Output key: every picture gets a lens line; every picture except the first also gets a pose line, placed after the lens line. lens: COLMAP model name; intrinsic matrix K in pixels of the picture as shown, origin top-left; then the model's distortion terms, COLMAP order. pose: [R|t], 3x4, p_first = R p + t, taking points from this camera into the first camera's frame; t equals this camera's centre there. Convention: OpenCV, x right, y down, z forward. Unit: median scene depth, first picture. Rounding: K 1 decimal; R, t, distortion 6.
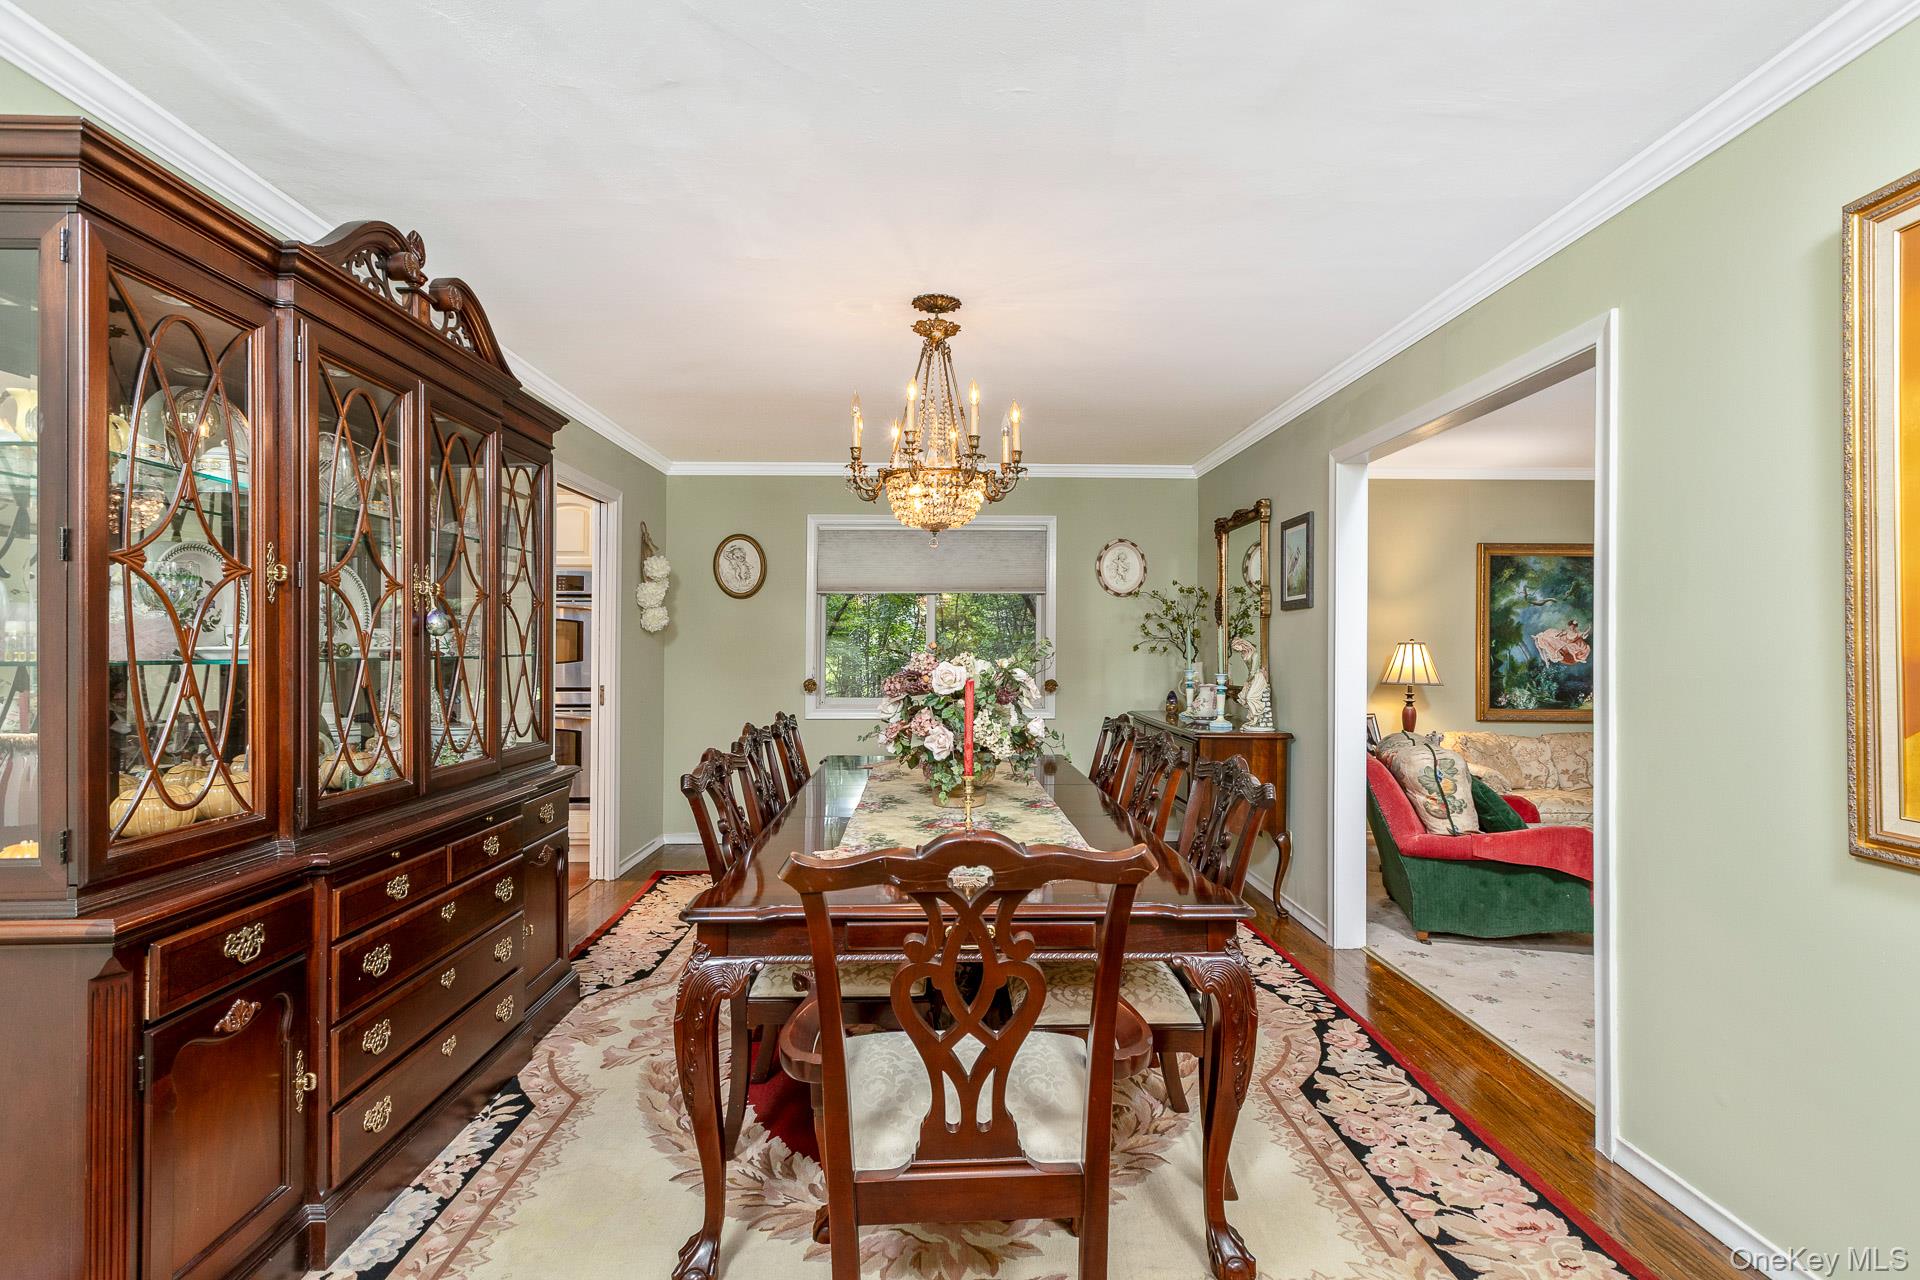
lens RADIAL K [[885.0, 0, 961.9], [0, 885.0, 642.4], [0, 0, 1]] dist [-0.001719, 0.000050]
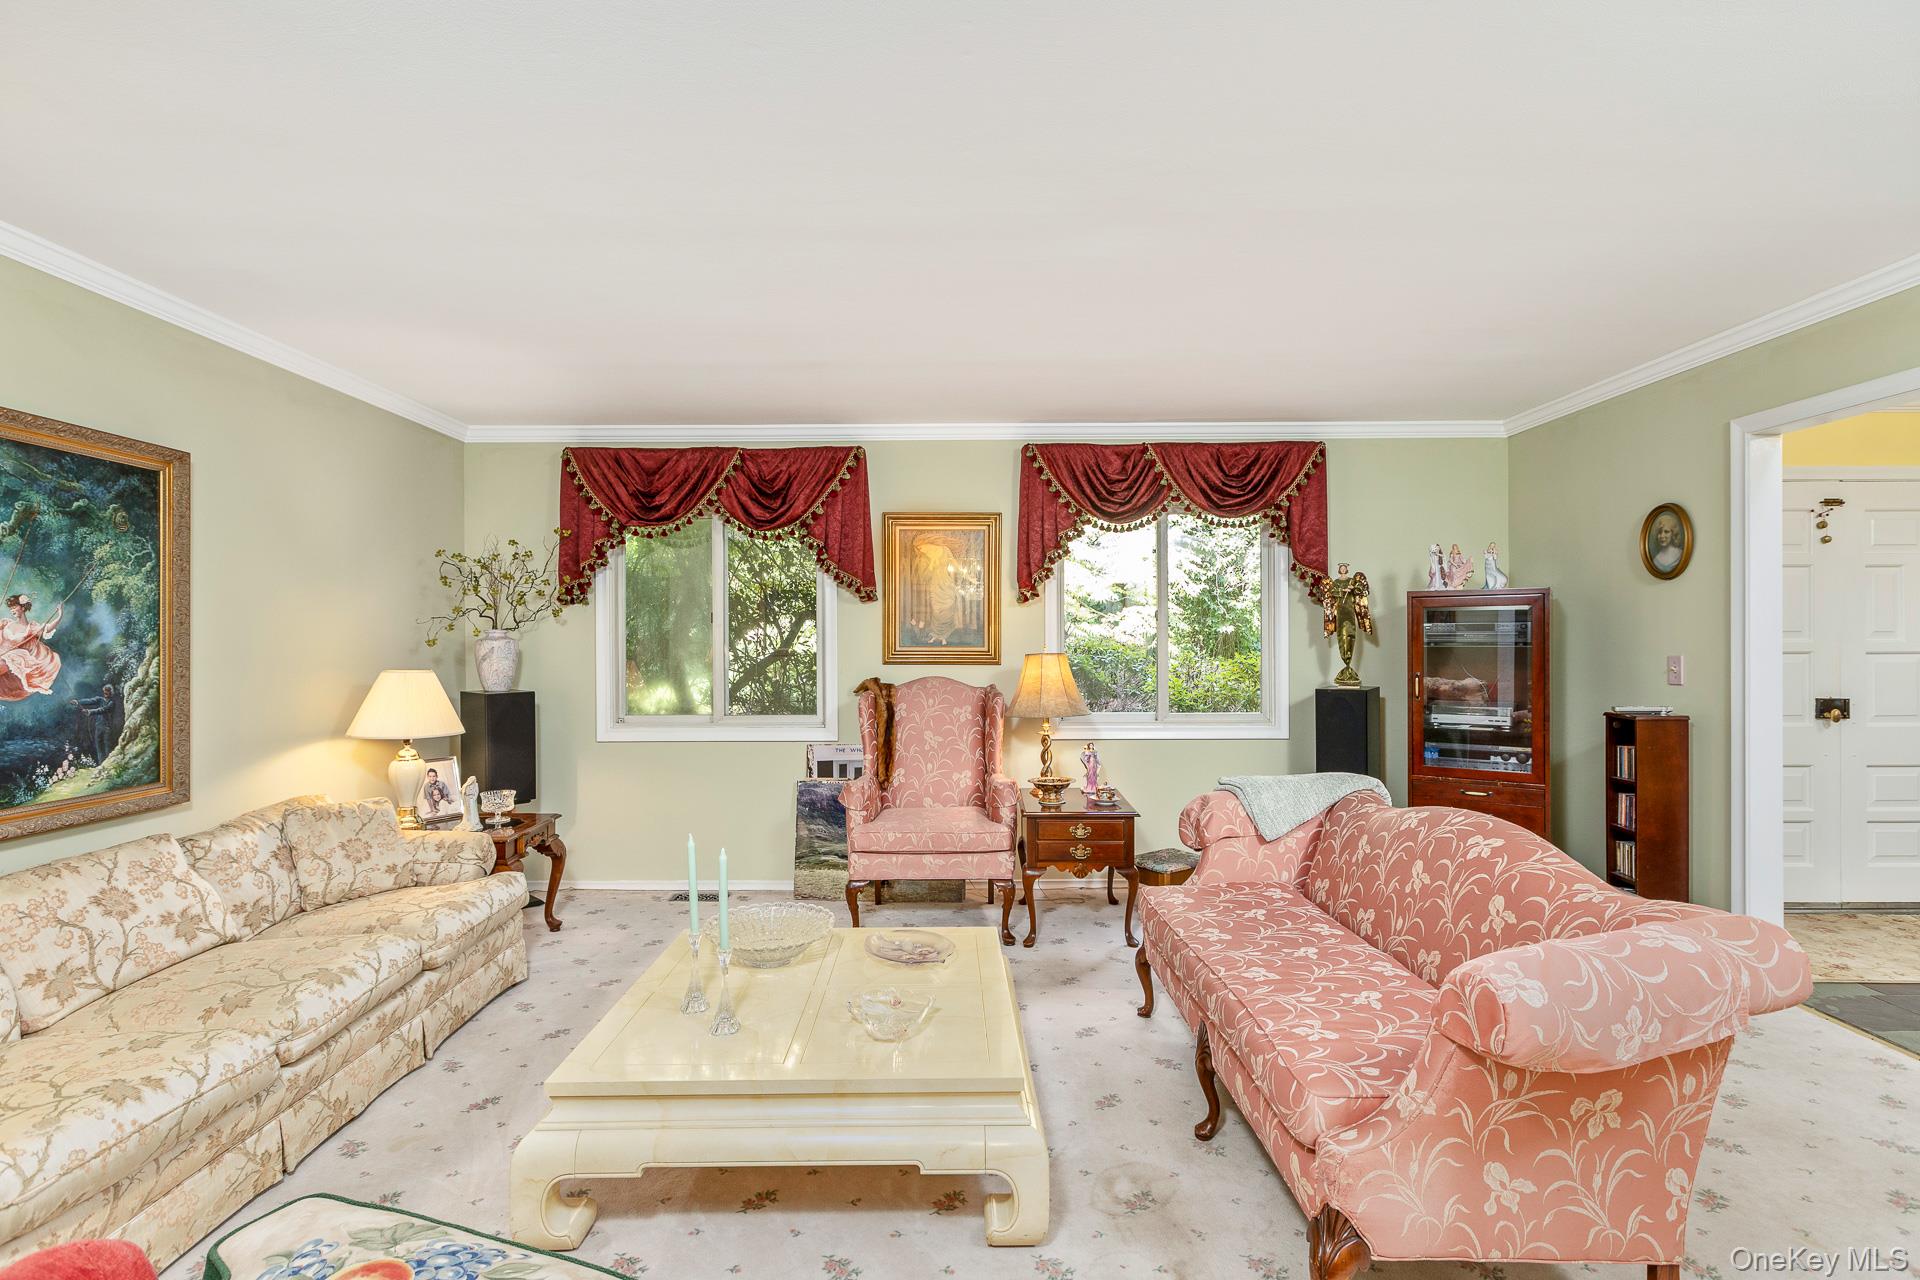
lens RADIAL K [[885.0, 0, 959.5], [0, 885.0, 640.8], [0, 0, 1]] dist [-0.001719, 0.000050]
pose [[0.015567, -0.005176, 0.999865, 0.279400], [0.000629, 0.999986, 0.005166, -0.004788], [-0.999879, 0.000549, 0.015570, 0.548121]]
